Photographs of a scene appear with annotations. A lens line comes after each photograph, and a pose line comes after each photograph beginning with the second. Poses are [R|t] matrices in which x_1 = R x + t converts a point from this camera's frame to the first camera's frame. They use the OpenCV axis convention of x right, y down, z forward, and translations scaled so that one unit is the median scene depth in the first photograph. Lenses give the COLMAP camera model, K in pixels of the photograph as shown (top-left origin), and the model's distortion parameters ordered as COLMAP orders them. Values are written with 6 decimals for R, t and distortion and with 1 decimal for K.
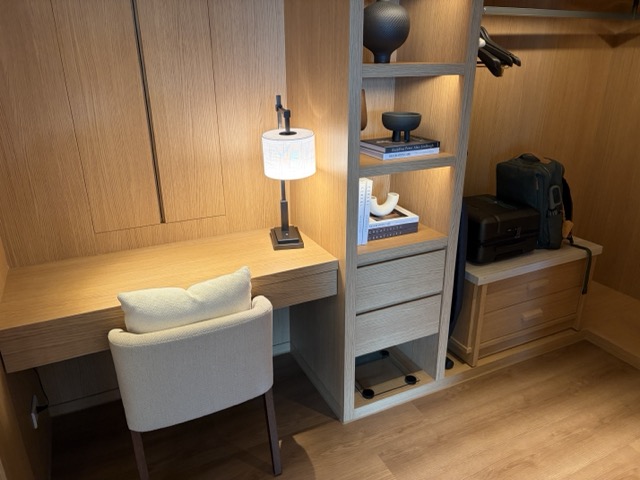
lens RADIAL K [[480.9, 0, 323.2], [0, 480.9, 238.2], [0, 0, 1]] dist [0.055466, -0.063858]
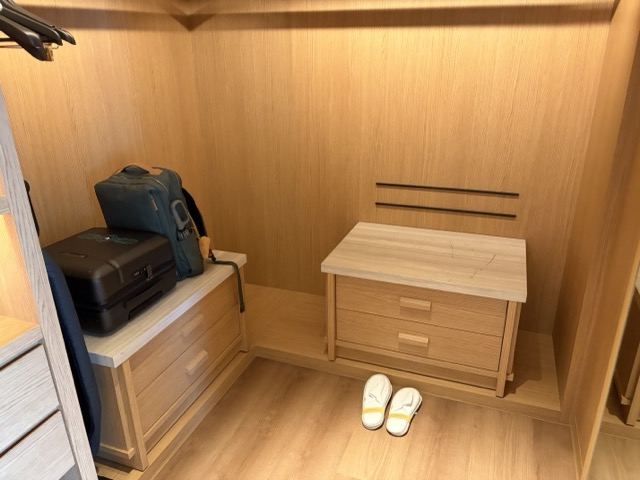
lens RADIAL K [[480.9, 0, 322.2], [0, 480.9, 239.4], [0, 0, 1]] dist [0.055466, -0.063858]
pose [[0.725977, -0.261784, 0.635945, 0.130293], [0.260000, 0.960561, 0.098602, -0.061567], [-0.636677, 0.093763, 0.765409, 0.247183]]
